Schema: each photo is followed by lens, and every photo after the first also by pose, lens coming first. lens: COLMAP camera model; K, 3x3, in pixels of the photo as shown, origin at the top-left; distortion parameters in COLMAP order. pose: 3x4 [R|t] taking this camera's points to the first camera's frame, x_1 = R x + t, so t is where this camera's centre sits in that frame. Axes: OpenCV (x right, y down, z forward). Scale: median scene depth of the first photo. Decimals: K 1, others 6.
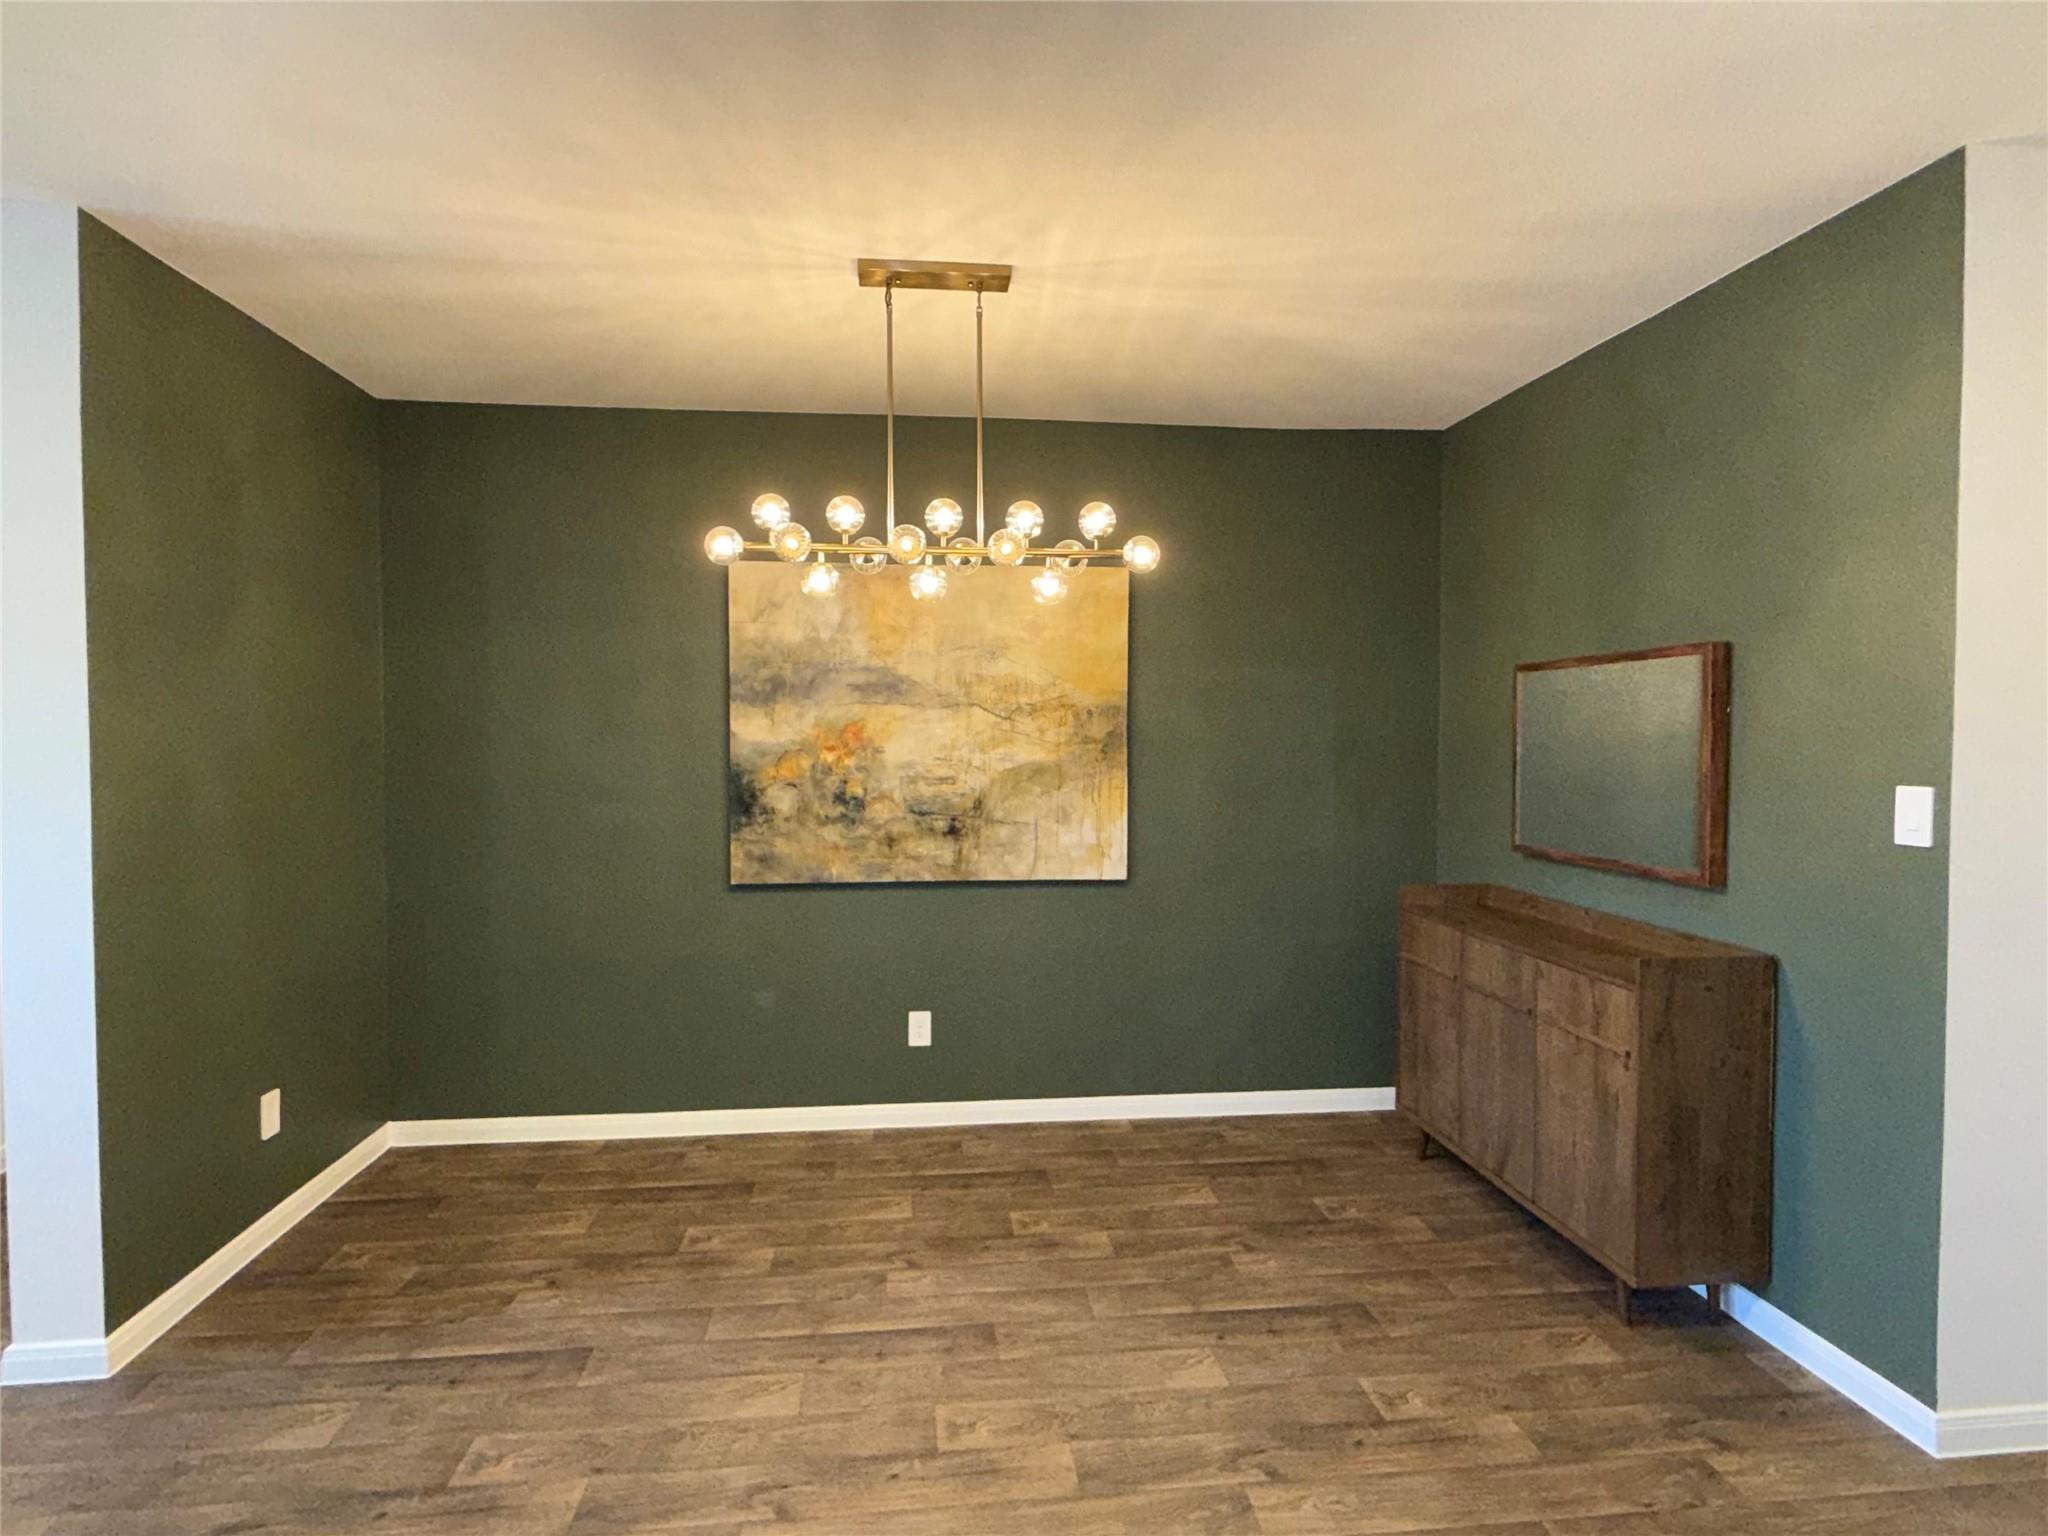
lens RADIAL K [[1102.8, 0, 1036.9], [0, 1102.8, 769.1], [0, 0, 1]] dist [-0.001600, -0.000497]
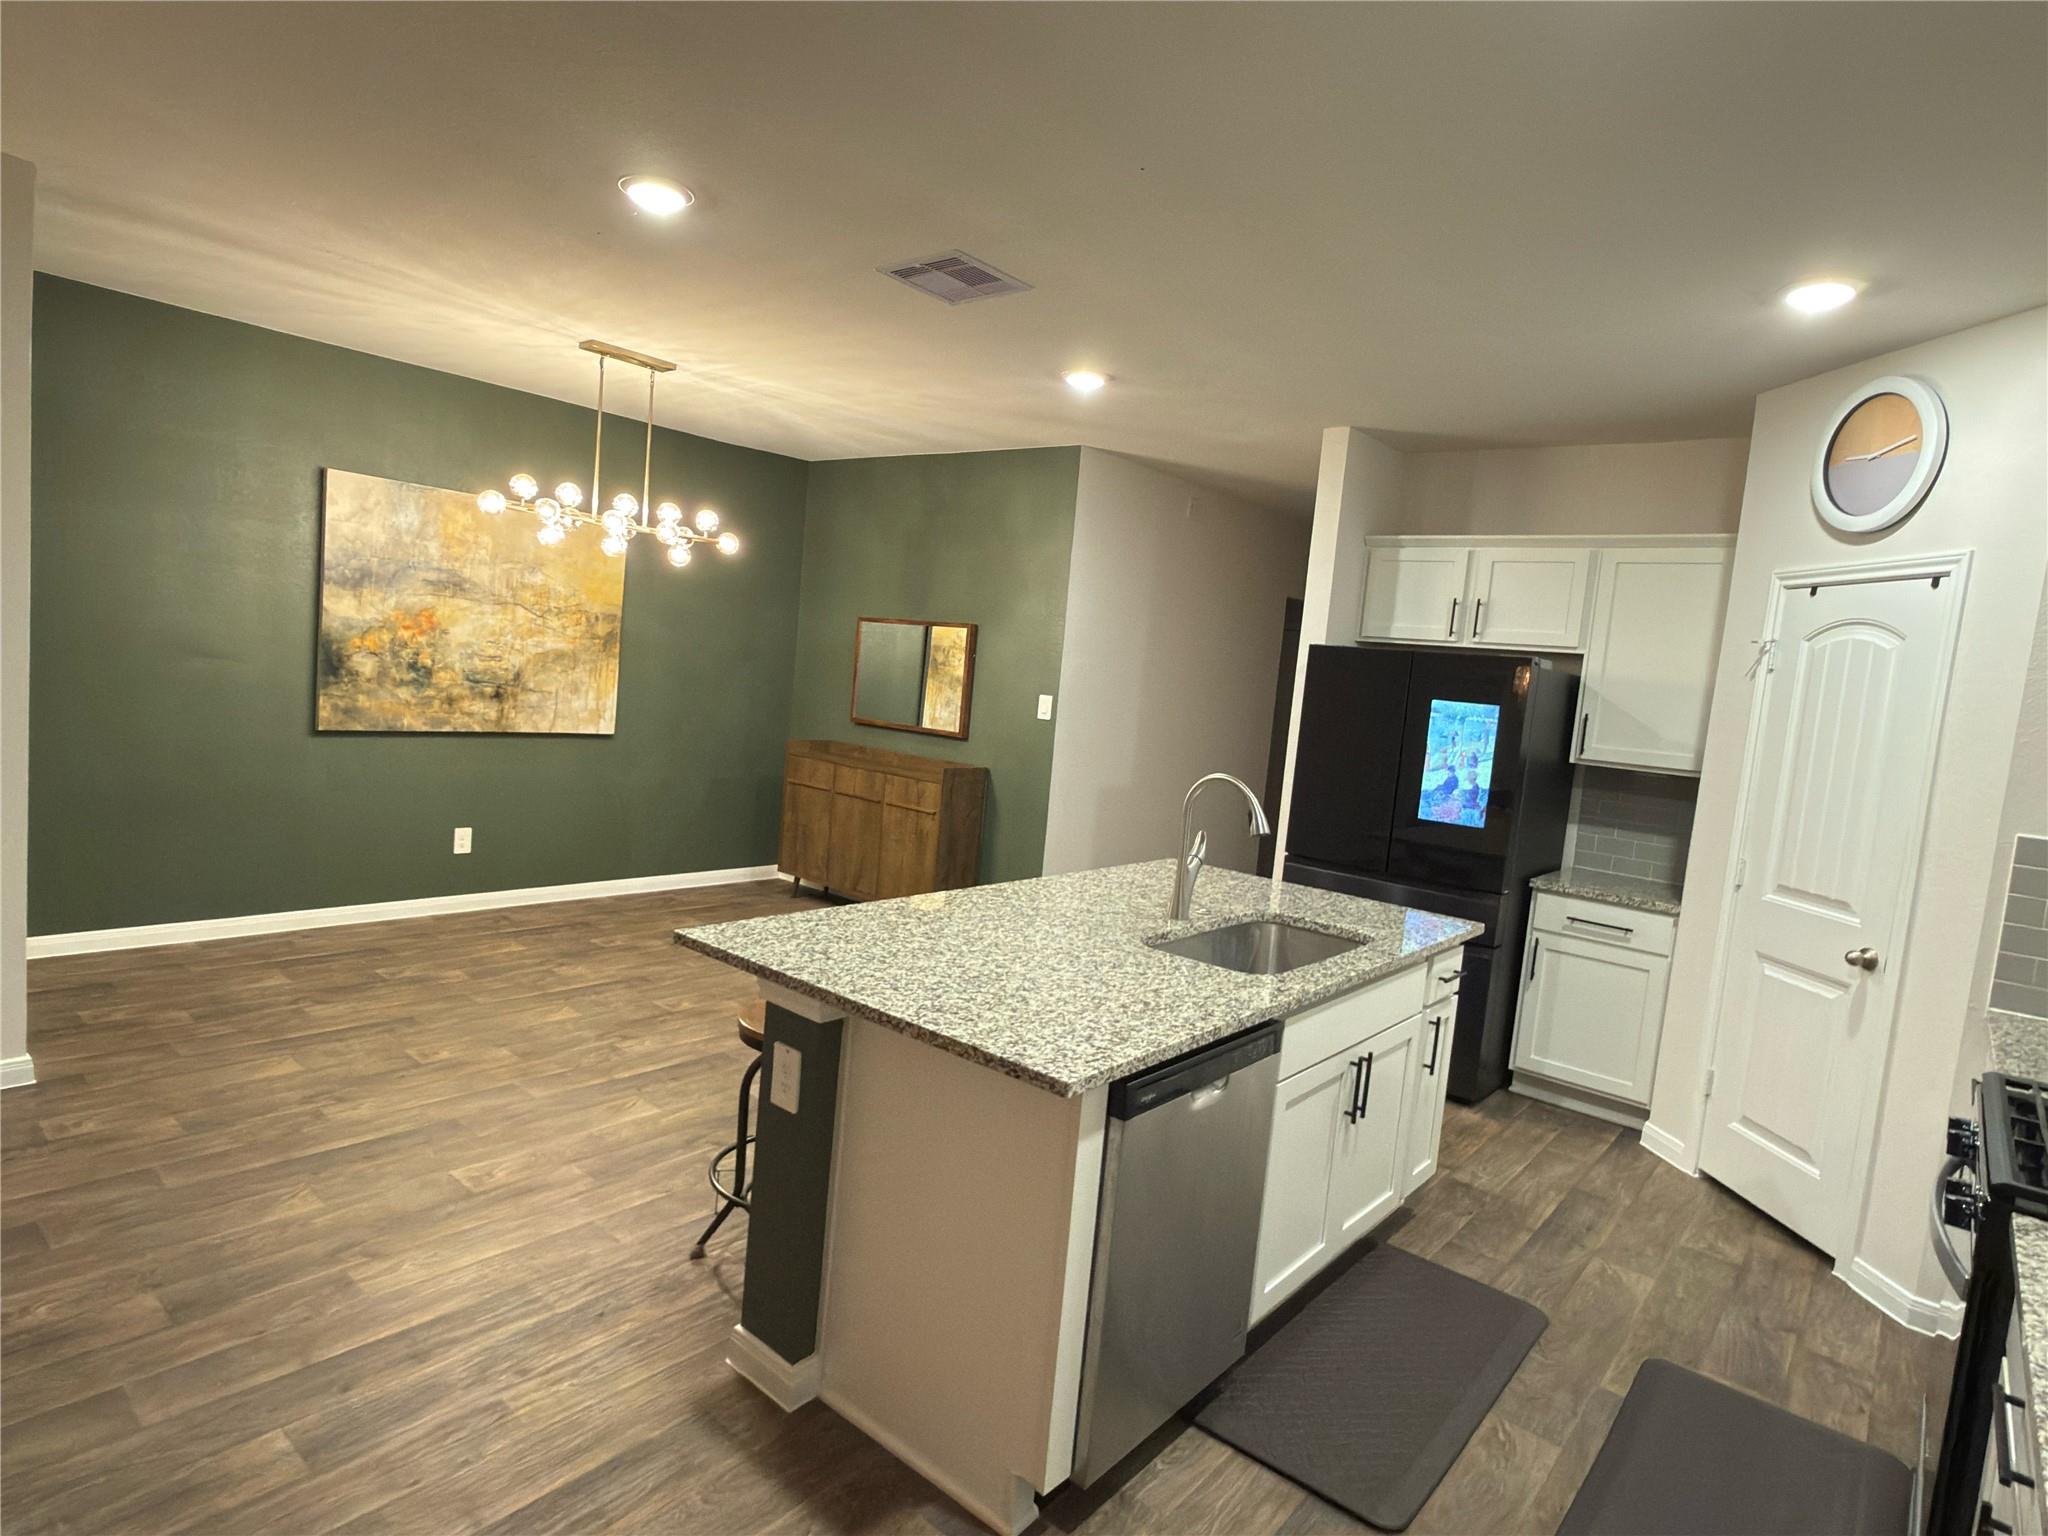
lens RADIAL K [[1102.8, 0, 1026.6], [0, 1102.8, 768.6], [0, 0, 1]] dist [-0.001600, -0.000497]
pose [[0.717757, -0.000098, 0.696294, -0.566161], [-0.069645, 0.994975, 0.071932, 0.002299], [-0.692802, -0.100123, 0.714144, -0.446801]]
